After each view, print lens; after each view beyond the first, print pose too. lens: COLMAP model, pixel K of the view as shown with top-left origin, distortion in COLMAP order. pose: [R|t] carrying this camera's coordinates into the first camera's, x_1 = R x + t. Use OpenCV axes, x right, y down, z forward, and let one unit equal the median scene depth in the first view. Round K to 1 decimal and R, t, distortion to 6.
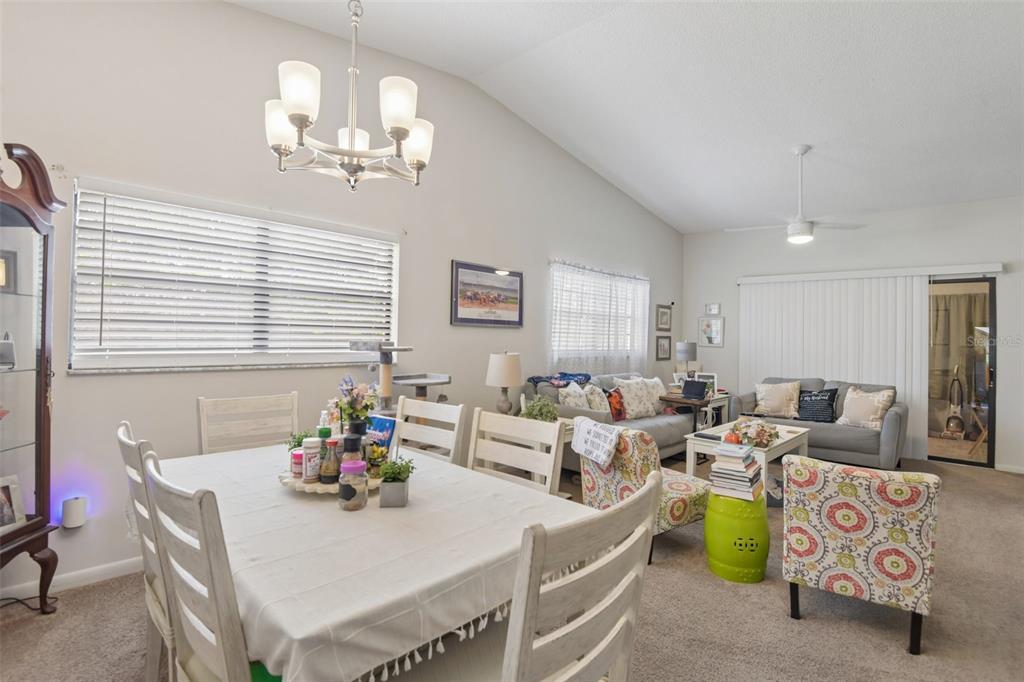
lens RADIAL K [[480.5, 0, 505.3], [0, 480.5, 323.3], [0, 0, 1]] dist [0.001119, -0.026249]
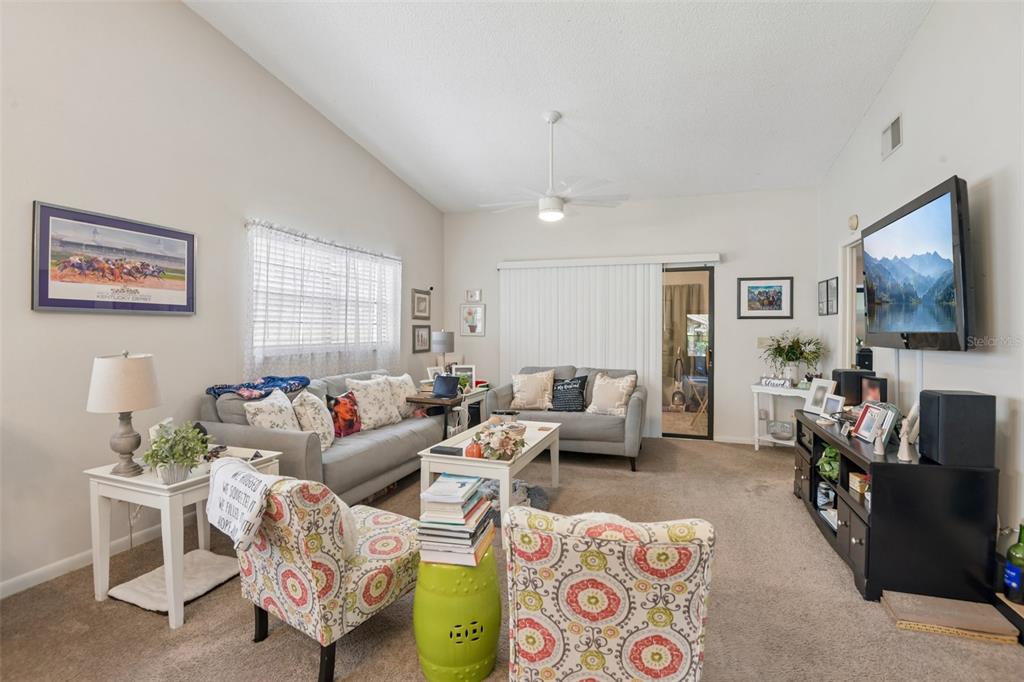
lens RADIAL K [[472.9, 0, 514.0], [0, 472.9, 325.5], [0, 0, 1]] dist [-0.048134, -0.000169]
pose [[0.901219, -0.017715, 0.433001, 0.165151], [0.007920, 0.999671, 0.024415, 0.011386], [-0.433291, -0.018574, 0.901063, 0.225684]]
